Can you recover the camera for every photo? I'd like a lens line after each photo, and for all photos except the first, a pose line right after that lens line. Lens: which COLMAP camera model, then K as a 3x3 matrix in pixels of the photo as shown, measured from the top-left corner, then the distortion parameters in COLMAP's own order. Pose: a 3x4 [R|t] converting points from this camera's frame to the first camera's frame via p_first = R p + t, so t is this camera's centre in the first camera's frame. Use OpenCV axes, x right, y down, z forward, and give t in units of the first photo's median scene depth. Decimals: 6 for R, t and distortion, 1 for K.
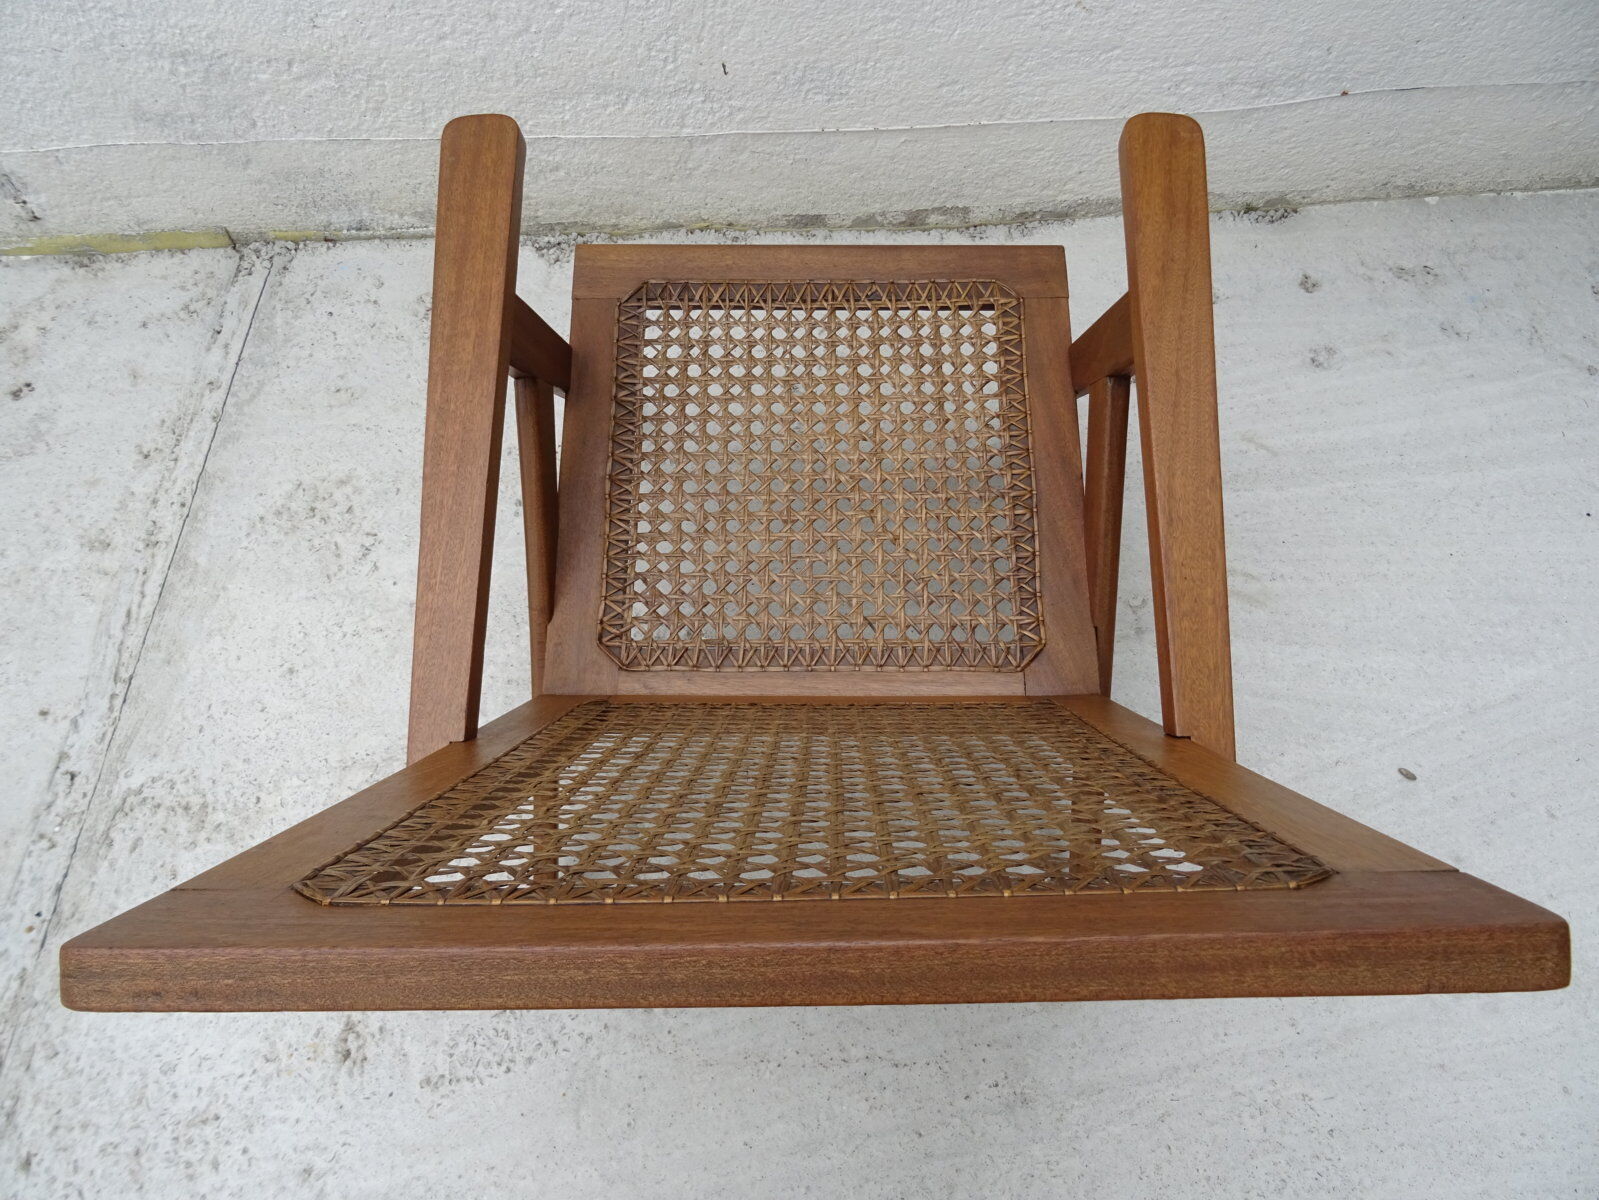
lens RADIAL K [[1137.8, 0, 799.5], [0, 1137.8, 600.0], [0, 0, 1]] dist [0.006130, -0.010242]
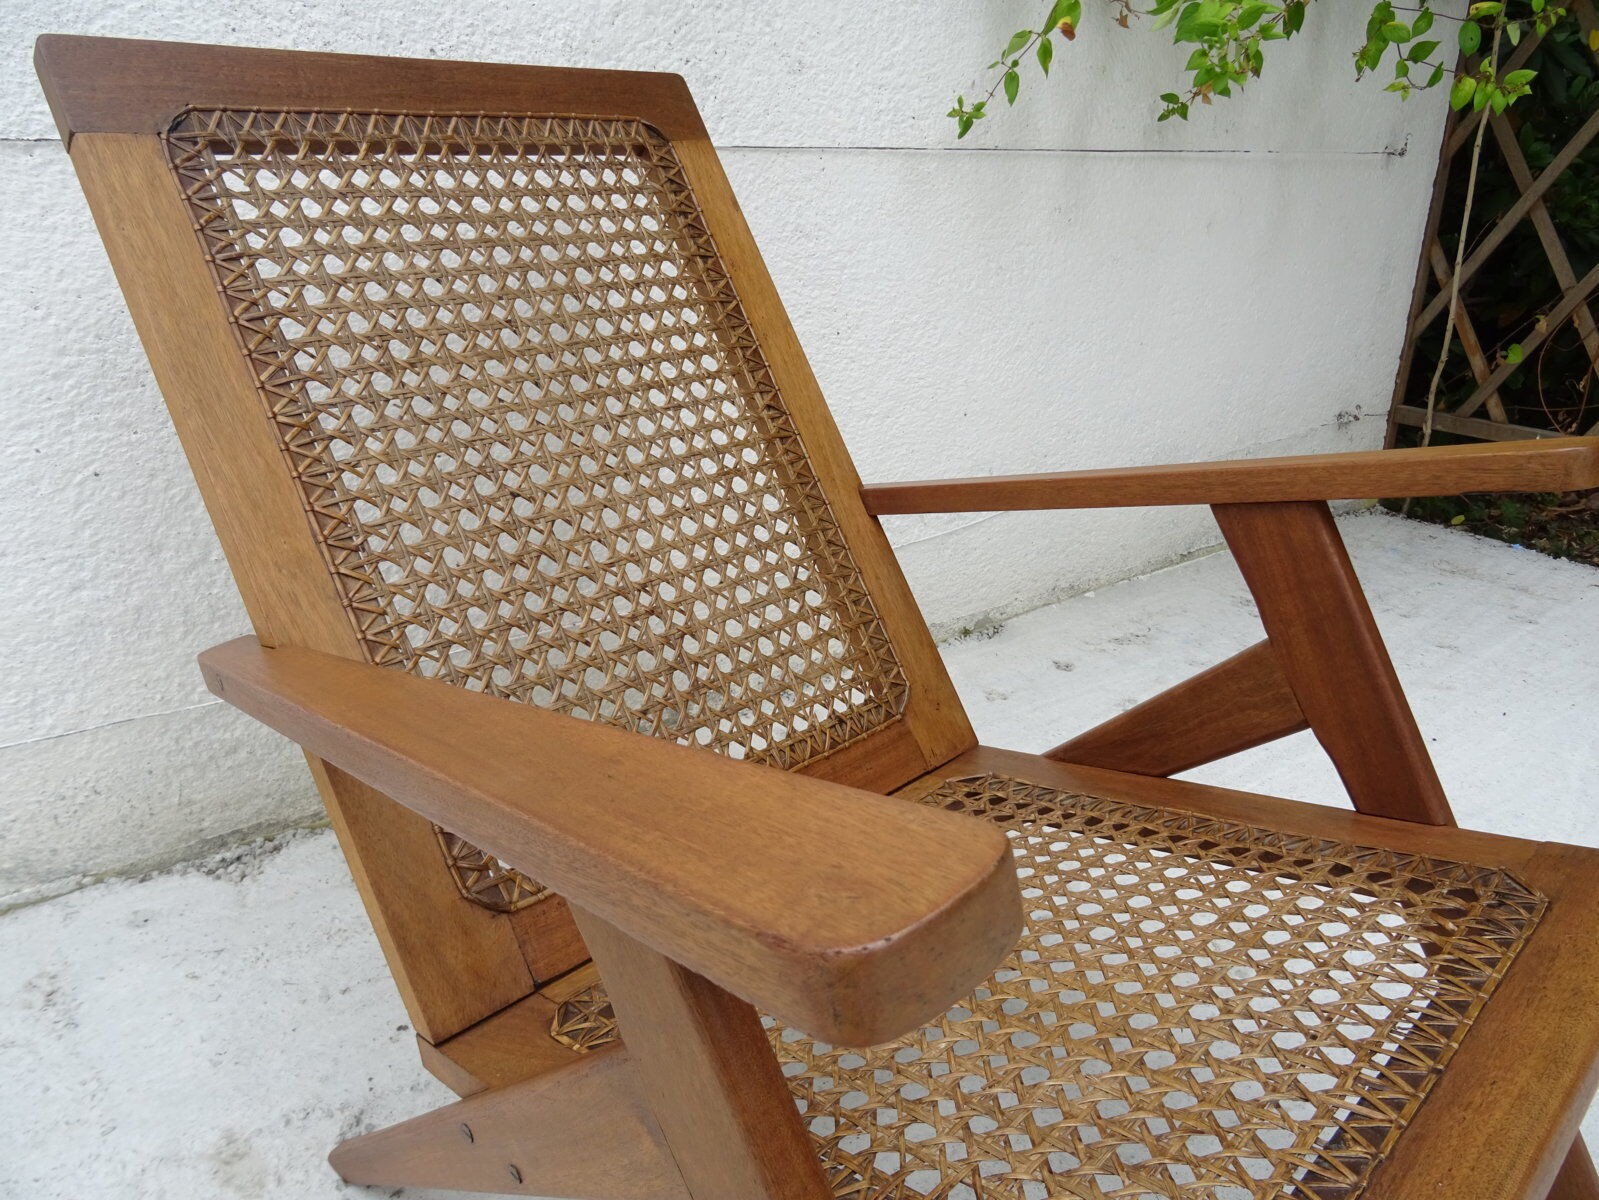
lens RADIAL K [[1142.3, 0, 800.4], [0, 1142.3, 601.8], [0, 0, 1]] dist [-0.000478, -0.003507]
pose [[0.847651, -0.180081, 0.499058, -0.280157], [0.437779, 0.768798, -0.466154, 0.057505], [-0.299729, 0.613613, 0.730508, 0.321584]]
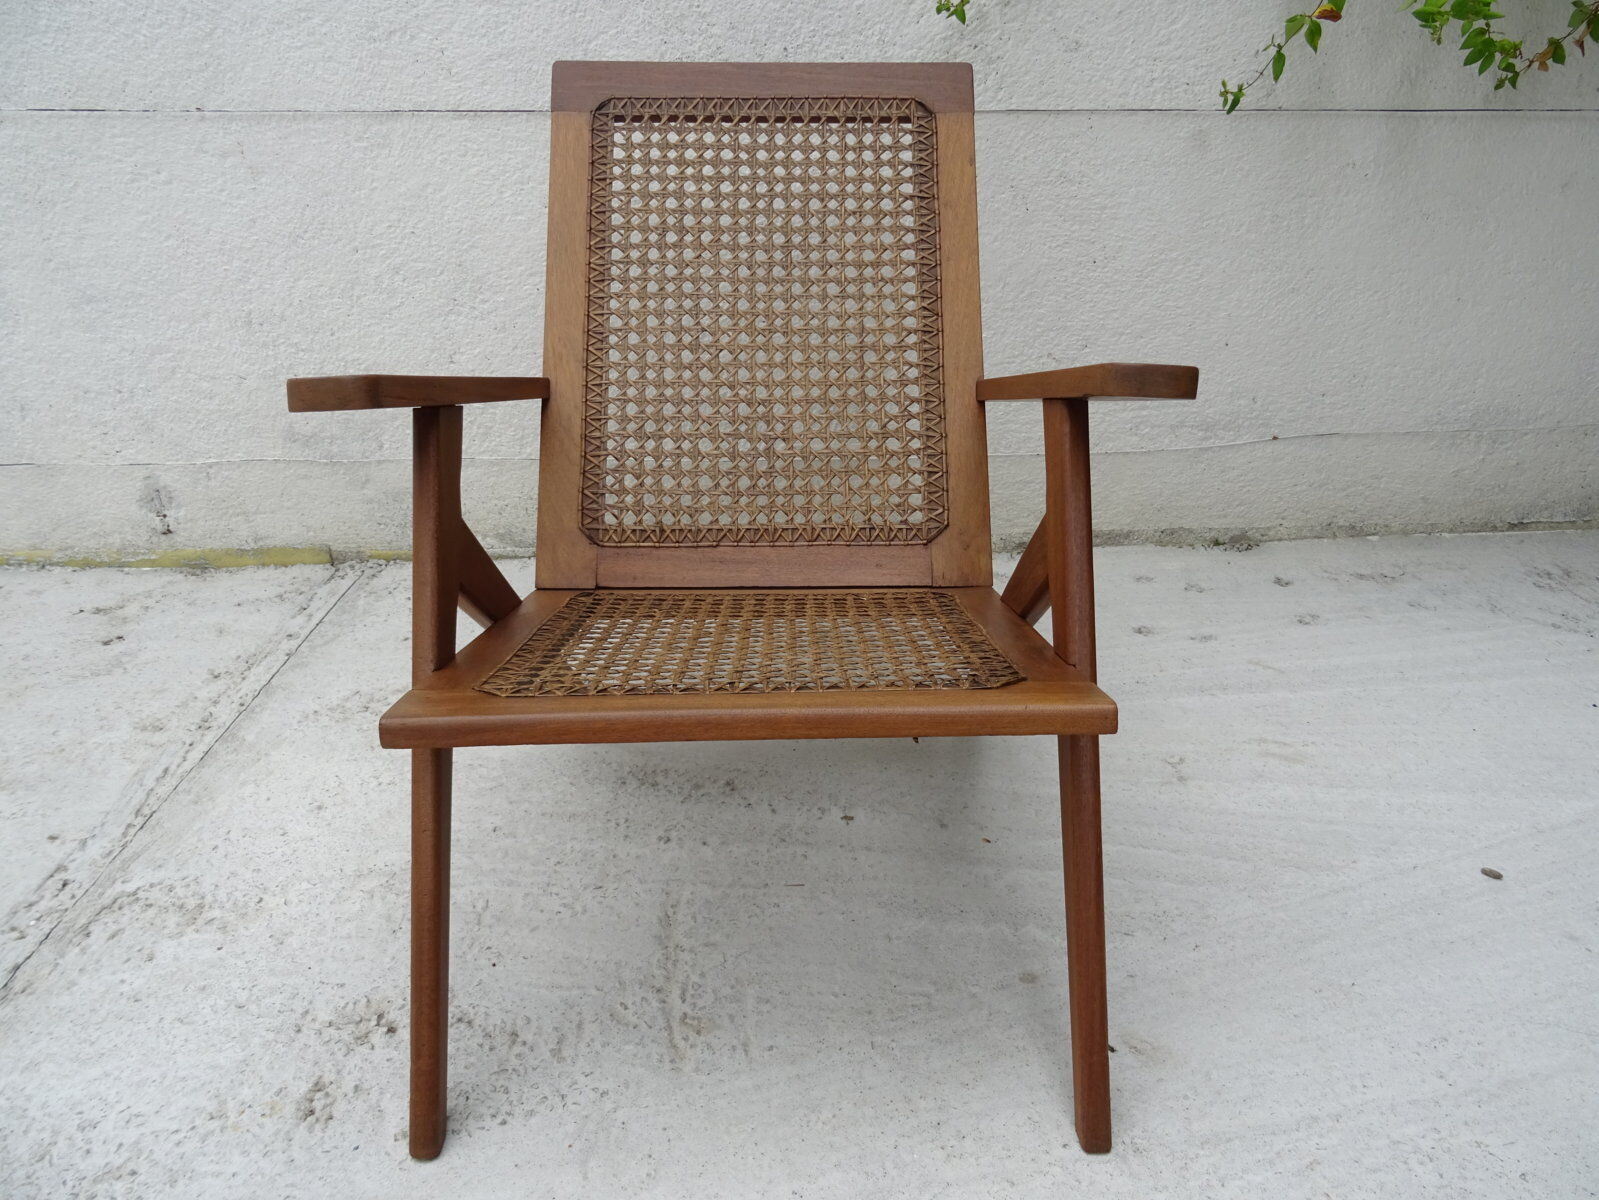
lens RADIAL K [[1144.6, 0, 804.3], [0, 1144.6, 603.6], [0, 0, 1]] dist [-0.003668, 0.006122]
pose [[0.999971, 0.007097, 0.002626, -0.032320], [-0.004483, 0.835178, -0.549962, 0.407123], [-0.006096, 0.549935, 0.835185, 0.075475]]
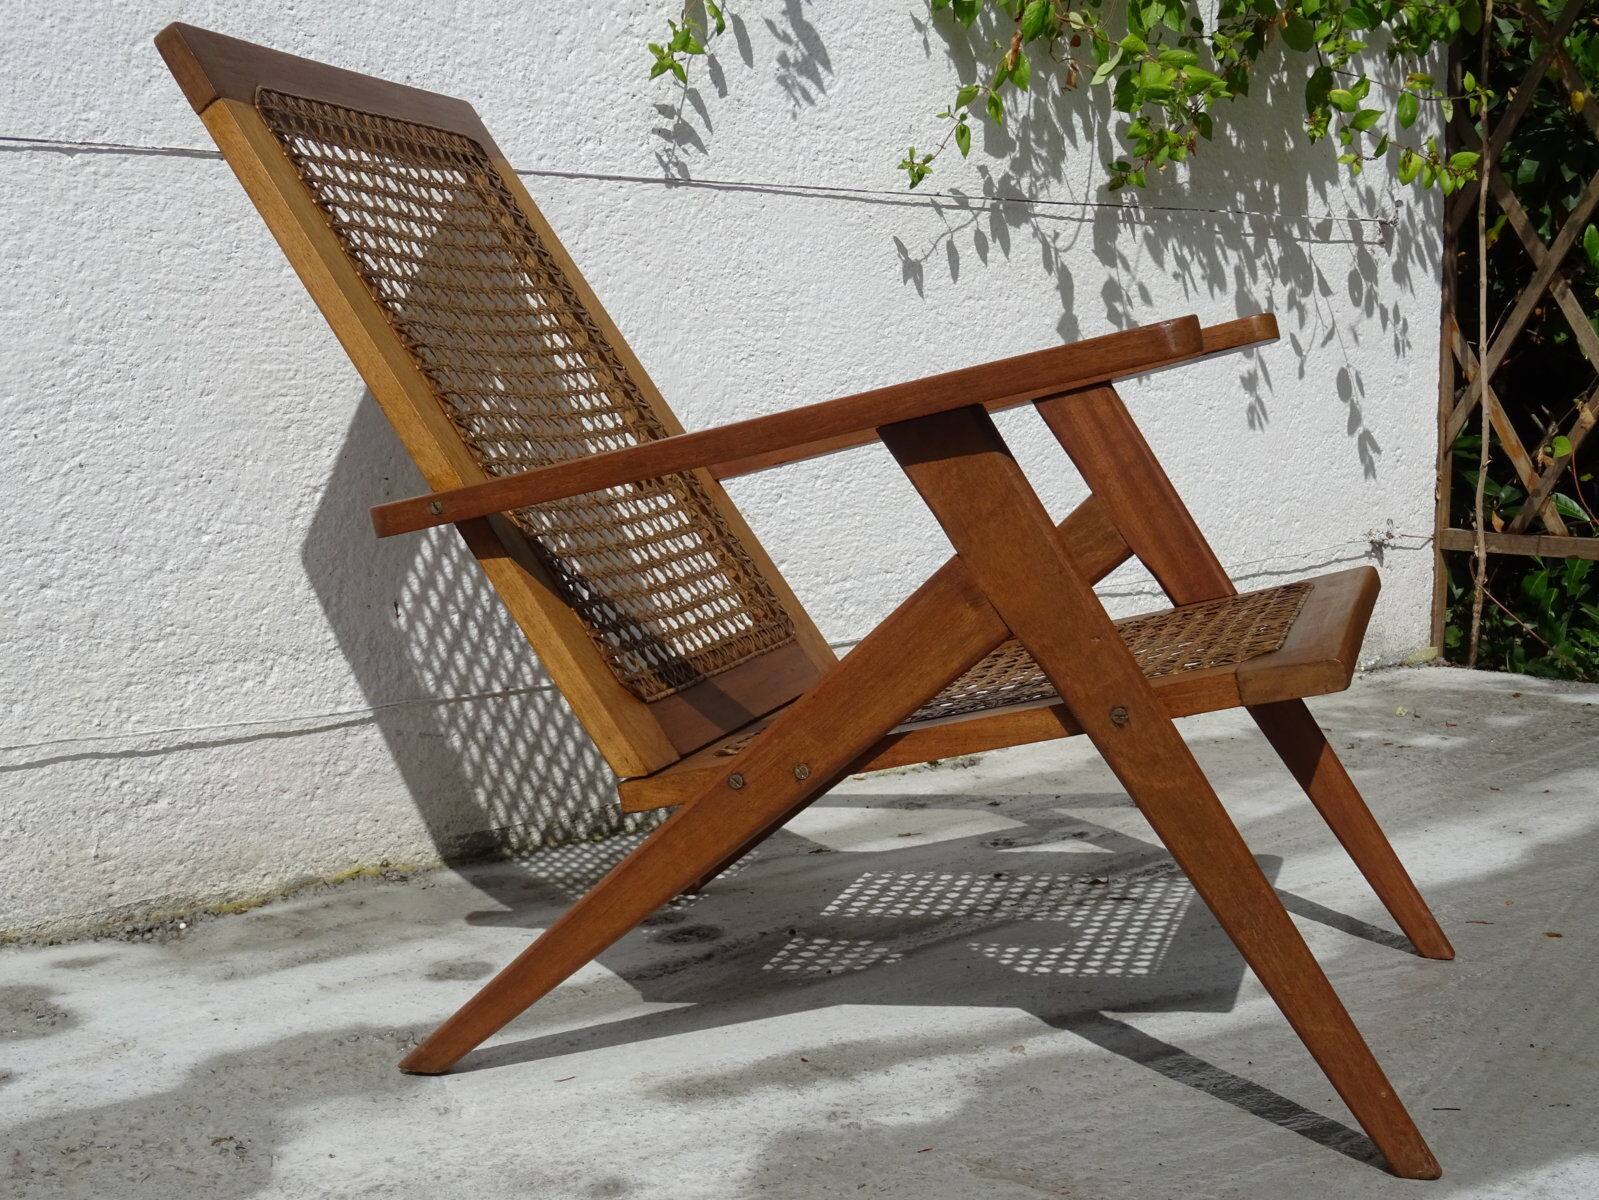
lens RADIAL K [[2163.0, 0, 811.2], [0, 2163.0, 603.9], [0, 0, 1]] dist [-0.002330, 0.006621]
pose [[0.768721, -0.070783, 0.635655, -0.776286], [0.535407, 0.614880, -0.579018, 0.520173], [-0.349867, 0.785438, 0.510569, 0.162379]]
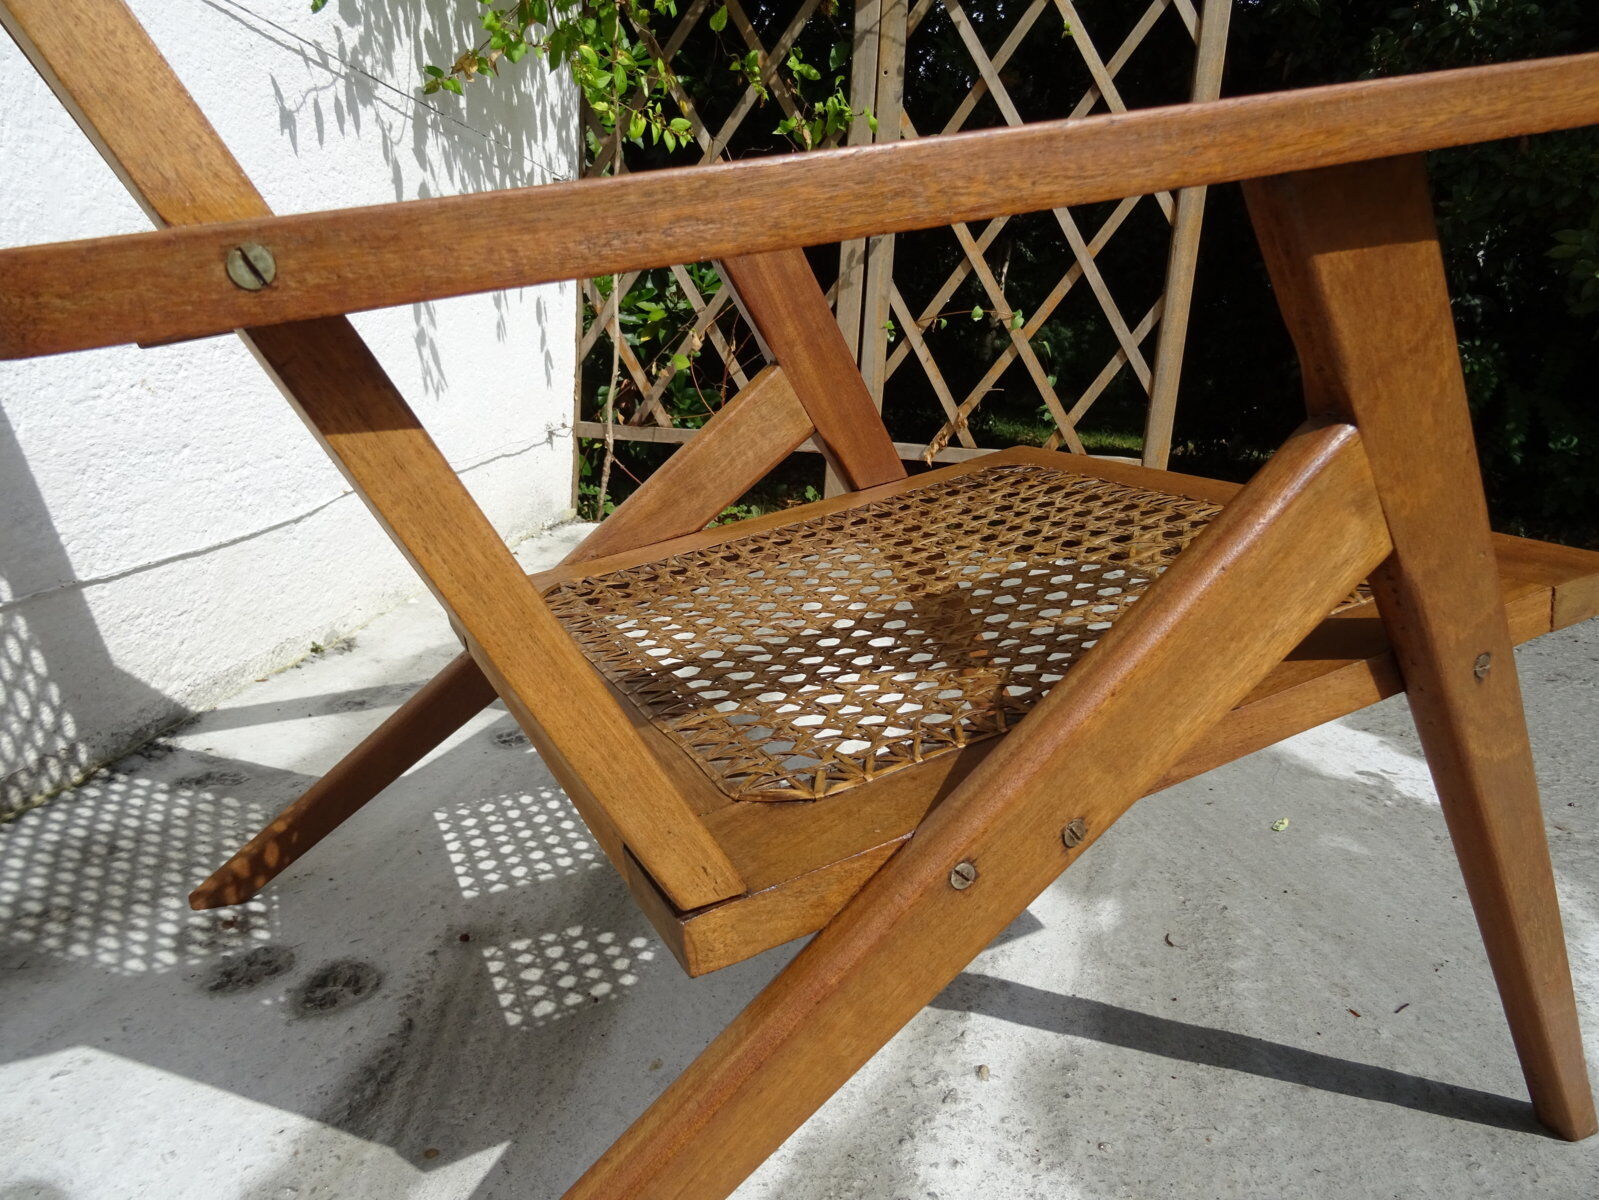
lens RADIAL K [[1151.5, 0, 803.6], [0, 1151.5, 597.9], [0, 0, 1]] dist [0.008998, -0.000303]
pose [[0.135501, -0.189943, 0.972400, -0.423651], [0.797894, 0.602762, 0.006556, -0.108000], [-0.587371, 0.774984, 0.233229, 0.665710]]
